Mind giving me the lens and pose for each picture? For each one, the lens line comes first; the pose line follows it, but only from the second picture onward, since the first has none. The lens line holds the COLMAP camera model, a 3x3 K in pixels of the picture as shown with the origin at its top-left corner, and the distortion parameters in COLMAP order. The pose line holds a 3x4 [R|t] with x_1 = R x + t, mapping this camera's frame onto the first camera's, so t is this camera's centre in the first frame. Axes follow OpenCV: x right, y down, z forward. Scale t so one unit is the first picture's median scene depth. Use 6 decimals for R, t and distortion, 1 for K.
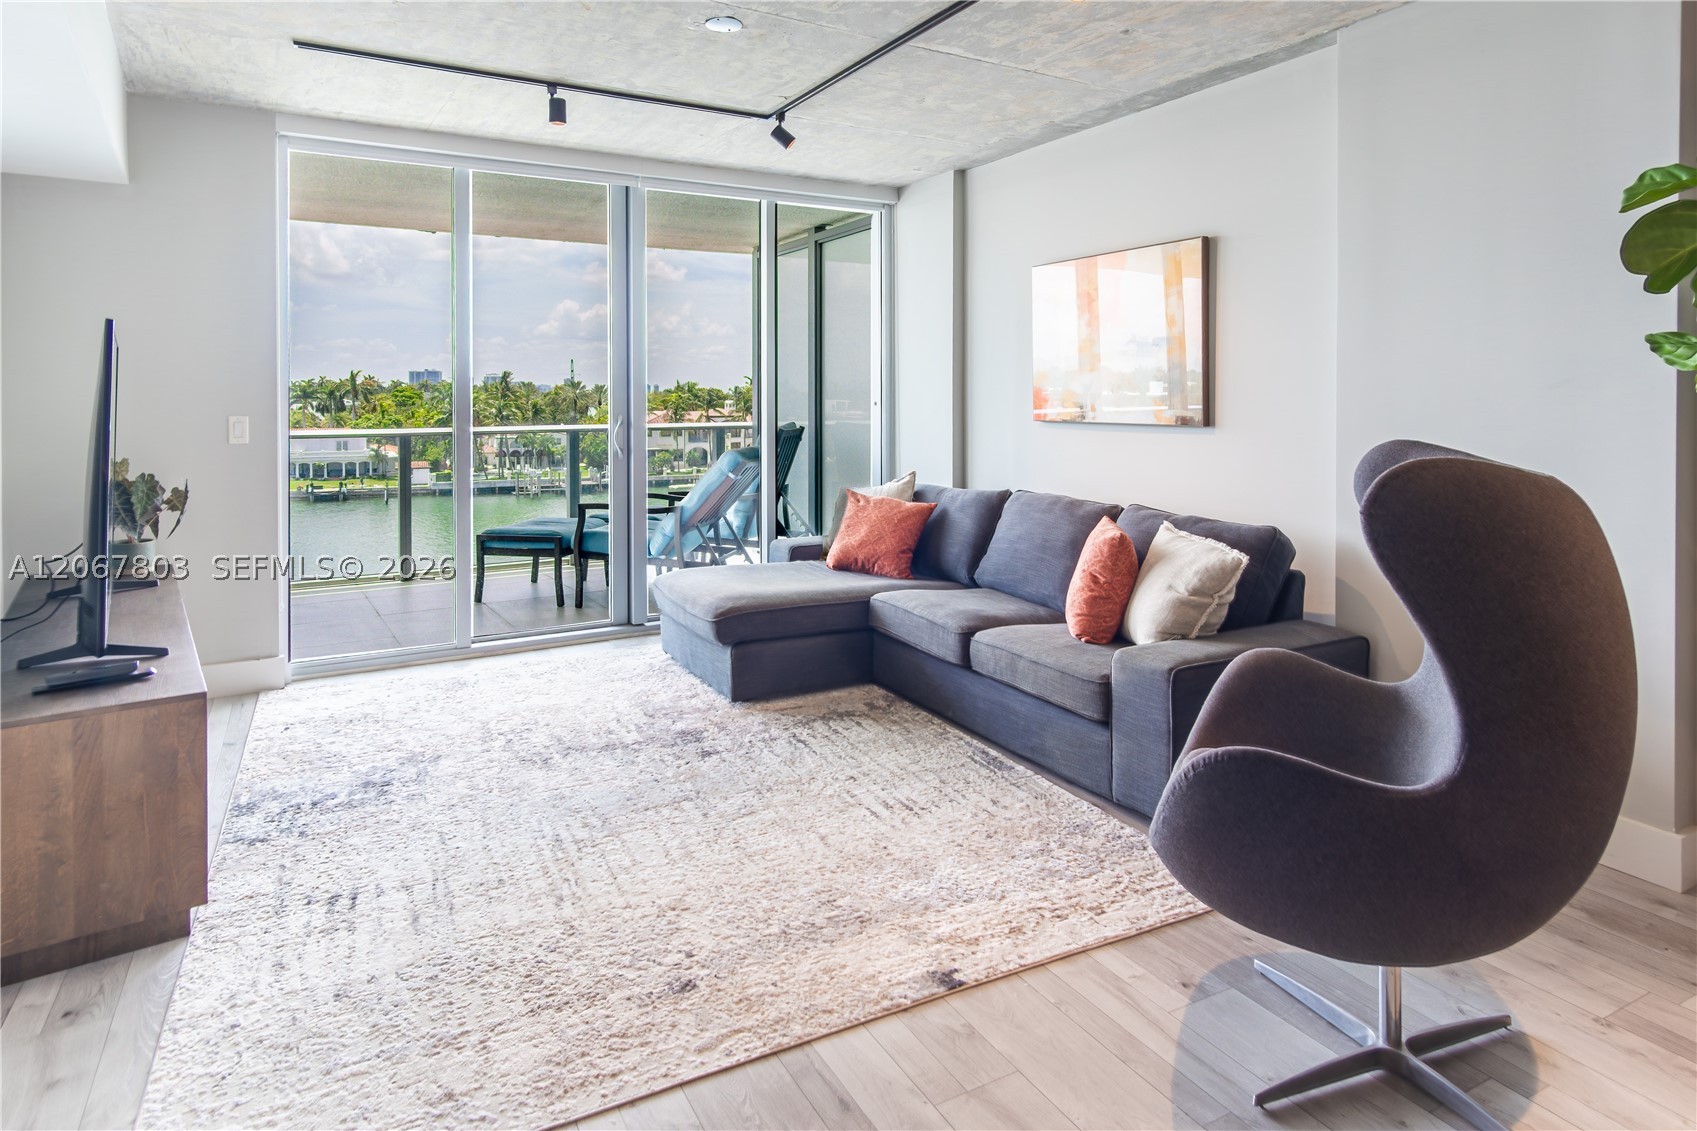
lens RADIAL K [[969.5, 0, 822.9], [0, 969.5, 405.6], [0, 0, 1]] dist [-0.000027, 0.000095]
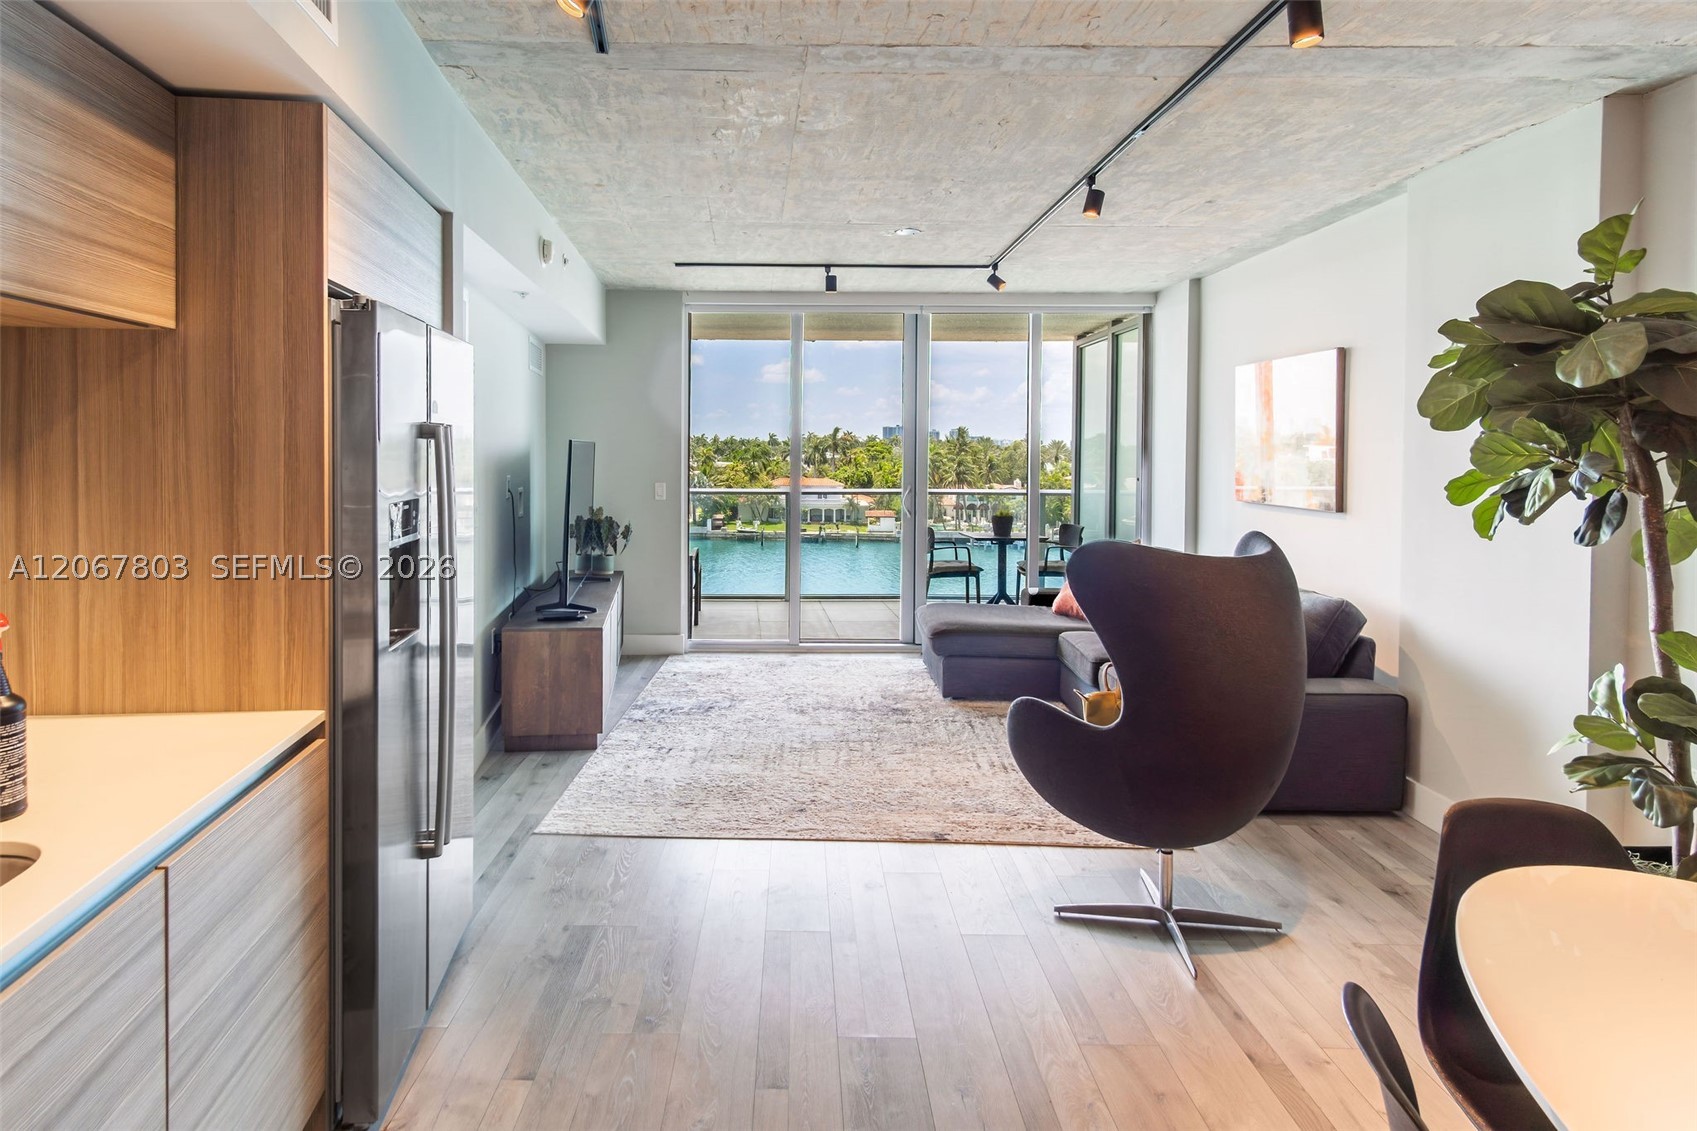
lens RADIAL K [[1120.3, 0, 842.0], [0, 1120.3, 472.1], [0, 0, 1]] dist [-0.031028, -0.000496]
pose [[0.876351, 0.023011, -0.481123, 0.583729], [-0.013757, 0.999646, 0.022752, -0.055207], [0.481477, -0.013320, 0.876358, -0.505114]]
